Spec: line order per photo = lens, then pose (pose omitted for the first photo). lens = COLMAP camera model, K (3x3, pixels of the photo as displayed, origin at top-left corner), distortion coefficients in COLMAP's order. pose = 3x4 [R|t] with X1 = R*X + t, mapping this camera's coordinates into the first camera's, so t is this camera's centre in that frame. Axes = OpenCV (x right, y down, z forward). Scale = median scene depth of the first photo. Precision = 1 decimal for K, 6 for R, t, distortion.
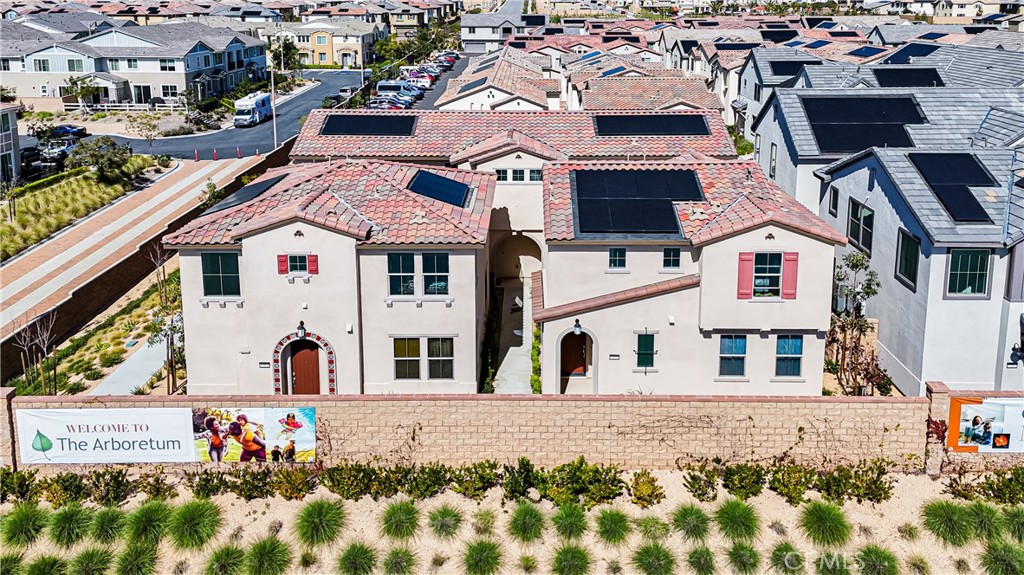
lens RADIAL K [[784.8, 0, 522.4], [0, 784.8, 142.5], [0, 0, 1]] dist [0.065326, -0.050234]
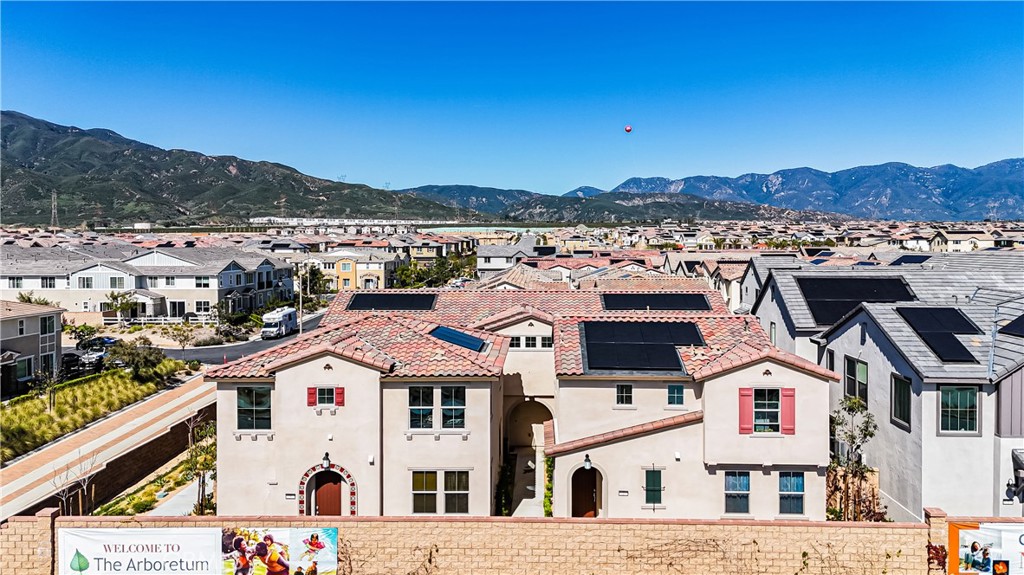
lens RADIAL K [[756.5, 0, 518.4], [0, 756.5, 268.7], [0, 0, 1]] dist [0.086304, -0.098874]
pose [[0.999767, -0.000643, -0.021567, 0.000241], [-0.002515, 0.989269, -0.146081, 0.128765], [0.021430, 0.146102, 0.989037, -0.044949]]
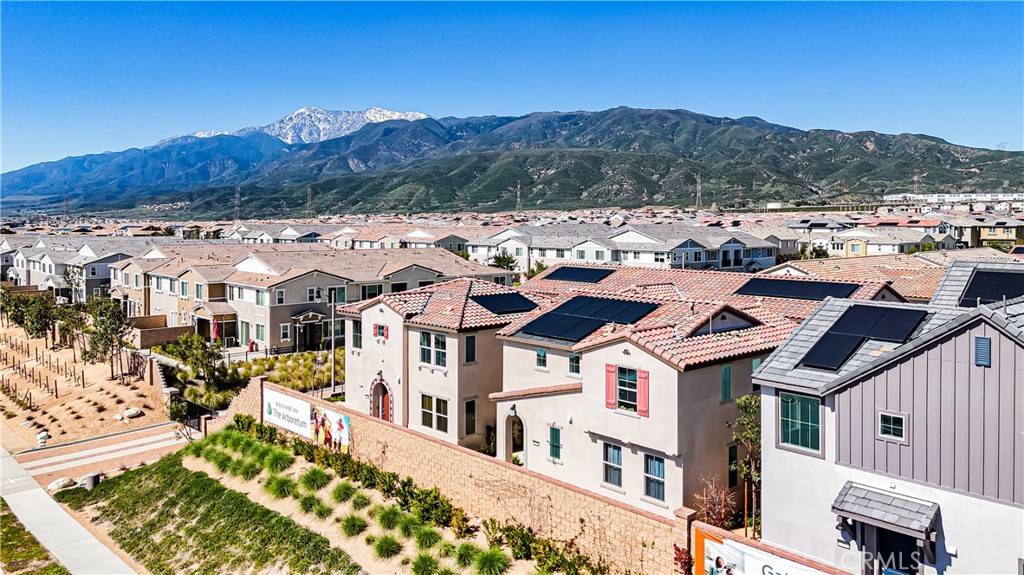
lens RADIAL K [[760.5, 0, 505.7], [0, 760.5, 234.1], [0, 0, 1]] dist [0.154185, -0.263847]
pose [[0.679673, 0.011676, -0.733422, 0.962737], [-0.131938, 0.985512, -0.106579, 0.090599], [0.721552, 0.169205, 0.671366, 0.129123]]
